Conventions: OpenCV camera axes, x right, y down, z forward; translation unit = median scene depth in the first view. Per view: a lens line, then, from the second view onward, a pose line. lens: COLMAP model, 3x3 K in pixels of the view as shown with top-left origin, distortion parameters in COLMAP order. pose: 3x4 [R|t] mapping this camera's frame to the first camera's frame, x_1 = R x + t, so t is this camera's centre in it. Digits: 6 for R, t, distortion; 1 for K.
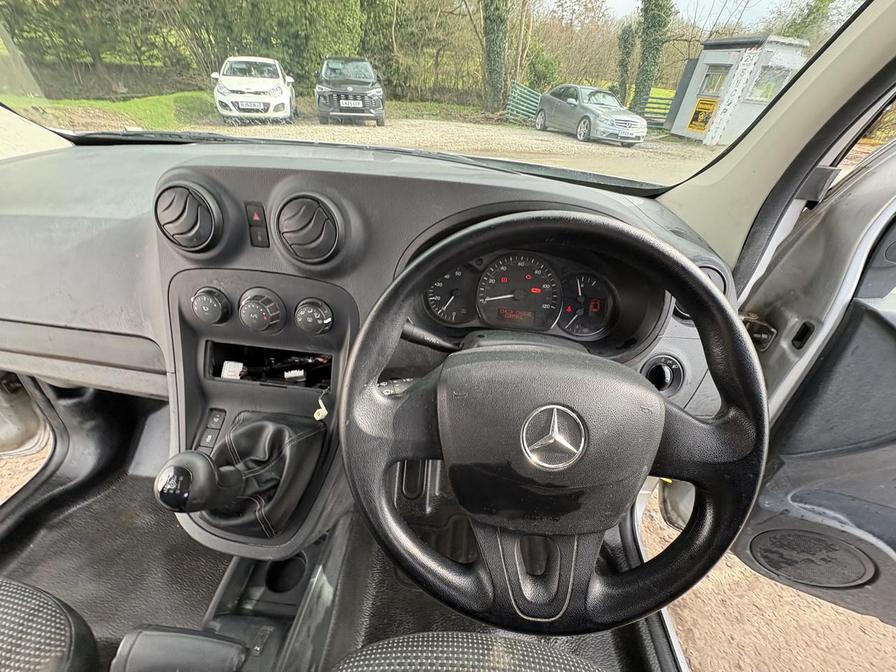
lens RADIAL K [[356.6, 0, 448.2], [0, 356.6, 336.1], [0, 0, 1]] dist [-0.001430, 0.000018]
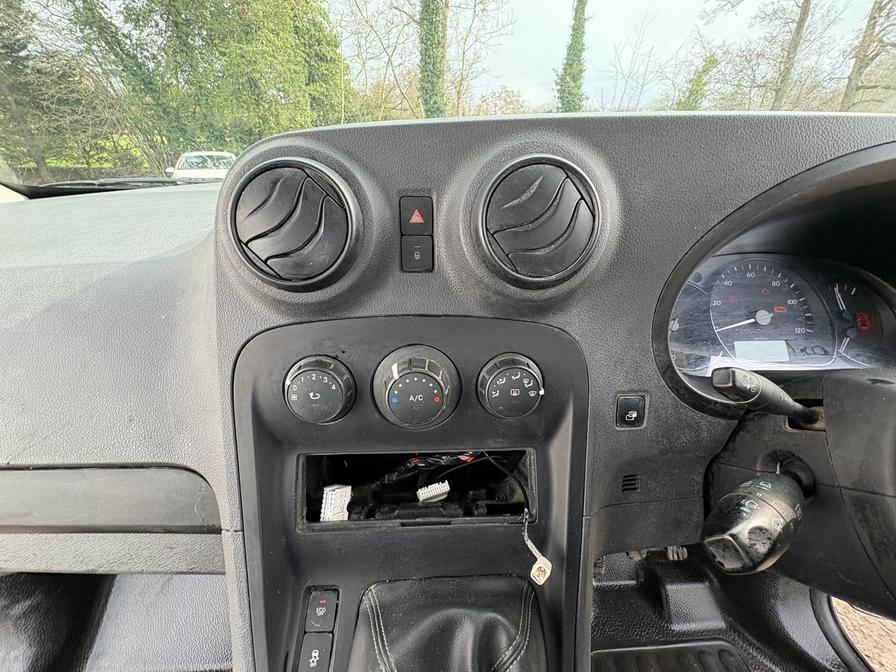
lens RADIAL K [[357.1, 0, 447.3], [0, 357.1, 335.3], [0, 0, 1]] dist [-0.000493, -0.000028]
pose [[0.988816, -0.109128, 0.101657, -0.476276], [0.125168, 0.977842, -0.167802, -0.046007], [-0.081092, 0.178650, 0.980565, 0.404245]]
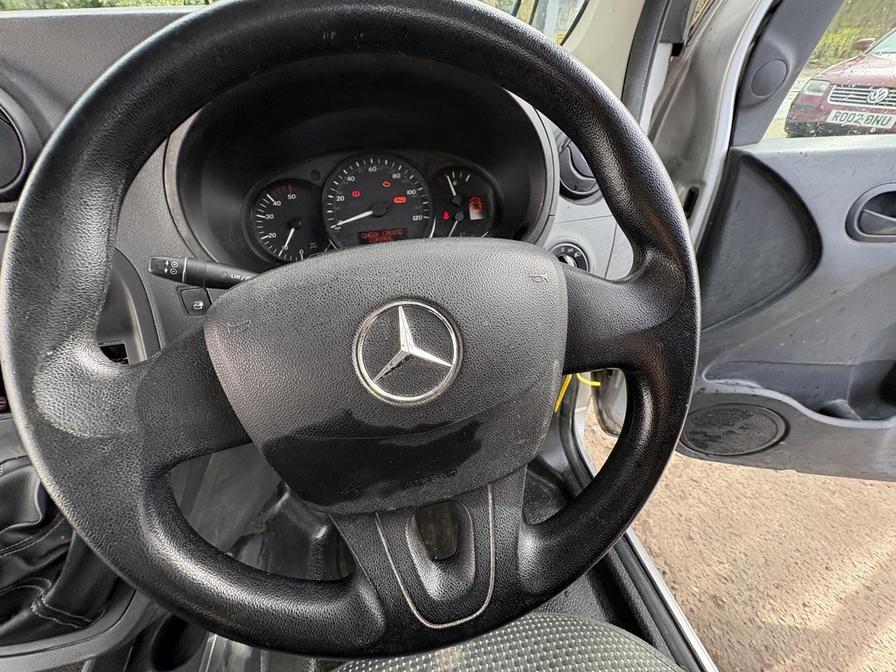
lens RADIAL K [[365.3, 0, 448.0], [0, 365.3, 336.0], [0, 0, 1]] dist [-0.011465, 0.000033]
pose [[0.952833, -0.242117, 0.182998, 0.133927], [0.229419, 0.969345, 0.087962, 0.116476], [-0.198685, -0.041830, 0.979170, 0.198683]]
